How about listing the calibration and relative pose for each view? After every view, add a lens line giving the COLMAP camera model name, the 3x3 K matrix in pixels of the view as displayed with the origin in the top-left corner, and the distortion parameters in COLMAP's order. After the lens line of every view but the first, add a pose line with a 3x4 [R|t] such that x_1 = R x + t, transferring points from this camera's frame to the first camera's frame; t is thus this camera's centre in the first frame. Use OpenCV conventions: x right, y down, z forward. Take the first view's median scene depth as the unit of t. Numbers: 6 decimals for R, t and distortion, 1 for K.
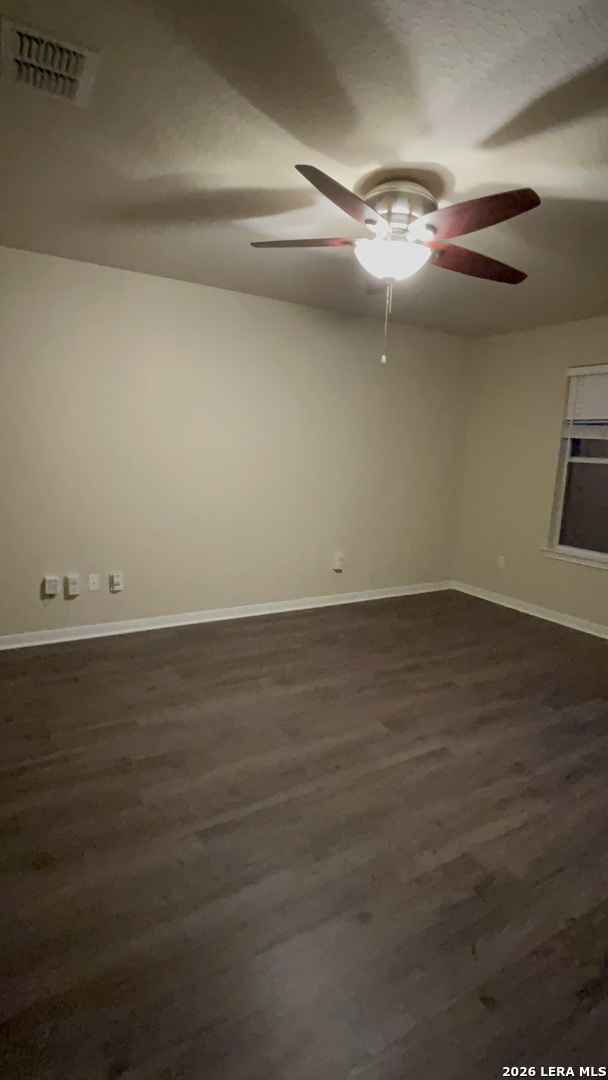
lens RADIAL K [[546.2, 0, 304.0], [0, 546.2, 540.0], [0, 0, 1]] dist [-0.000366, -0.000676]
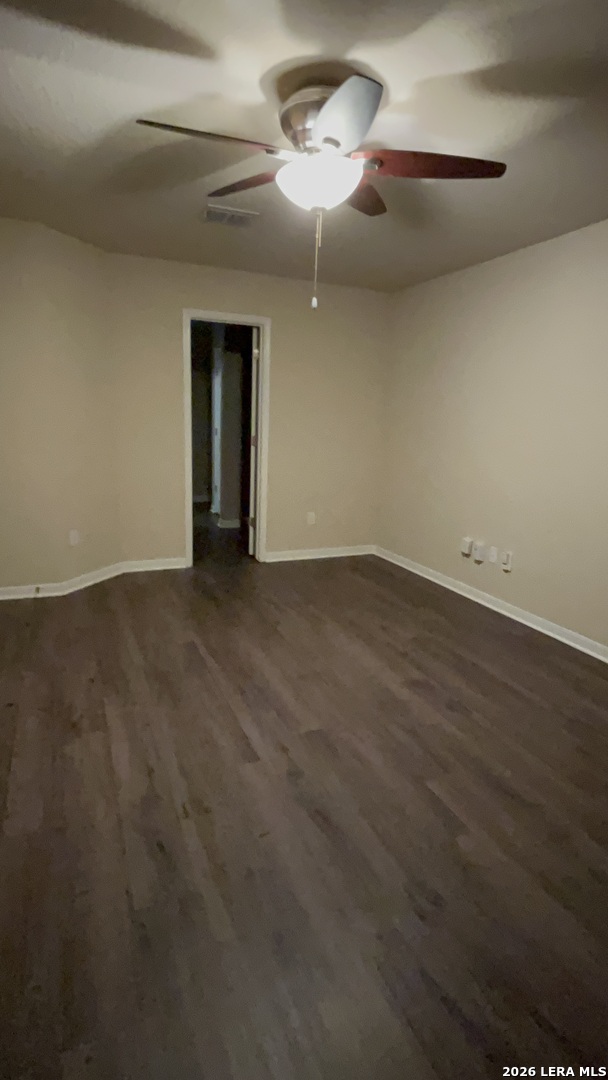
lens RADIAL K [[546.2, 0, 304.0], [0, 546.2, 540.0], [0, 0, 1]] dist [-0.000366, -0.000676]
pose [[-0.135290, 0.167288, -0.976581, 1.103807], [-0.209638, 0.958495, 0.193232, -0.128282], [0.968374, 0.230871, -0.094605, 1.171559]]
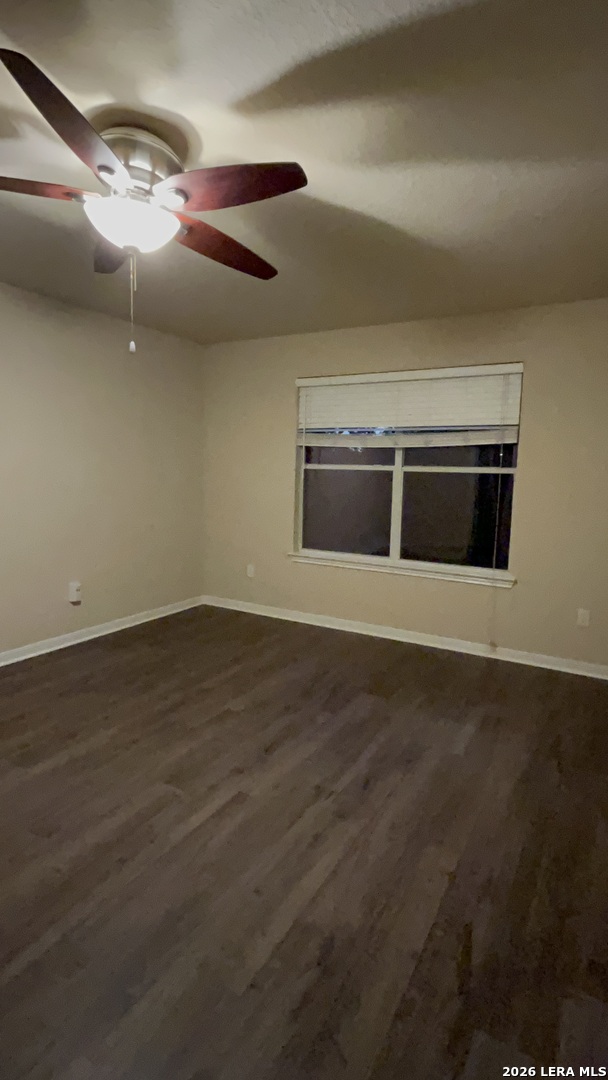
lens RADIAL K [[546.2, 0, 304.0], [0, 546.2, 540.0], [0, 0, 1]] dist [-0.000366, -0.000676]
pose [[0.876285, -0.084208, 0.474376, -0.042100], [0.094292, 0.995541, 0.002542, -0.019528], [-0.472475, 0.042502, 0.880318, 0.170209]]
